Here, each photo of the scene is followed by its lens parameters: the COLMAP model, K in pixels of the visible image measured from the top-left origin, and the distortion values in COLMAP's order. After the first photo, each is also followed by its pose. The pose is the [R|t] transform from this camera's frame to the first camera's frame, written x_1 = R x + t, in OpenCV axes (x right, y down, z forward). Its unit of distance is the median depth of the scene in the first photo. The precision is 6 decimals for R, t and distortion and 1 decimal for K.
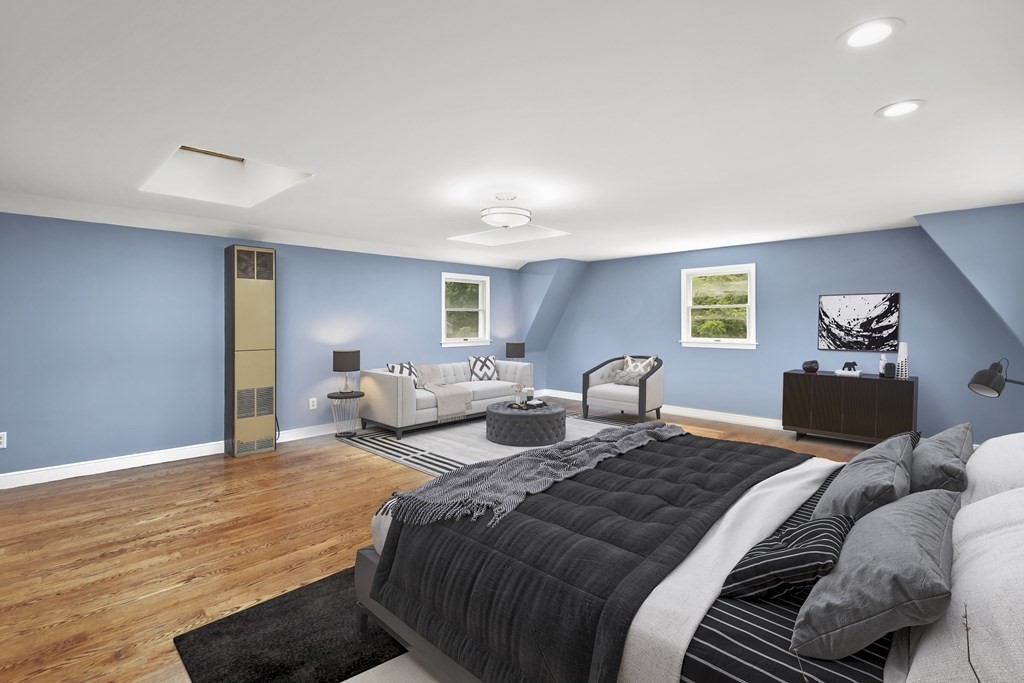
lens RADIAL K [[475.0, 0, 510.0], [0, 475.0, 338.8], [0, 0, 1]] dist [-0.006270, -0.001484]
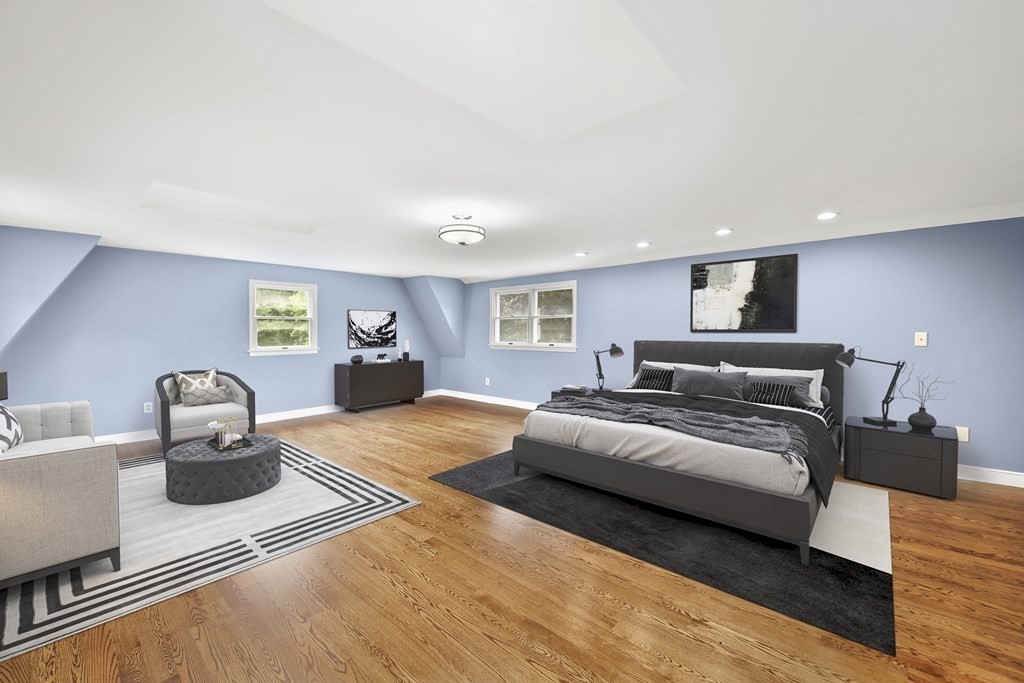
lens RADIAL K [[408.6, 0, 510.0], [0, 408.6, 337.6], [0, 0, 1]] dist [-0.012276, -0.000309]
pose [[-0.028458, -0.021346, 0.999367, -0.627955], [0.038387, 0.999011, 0.022431, -0.019026], [-0.998858, 0.039001, -0.027610, 0.603726]]
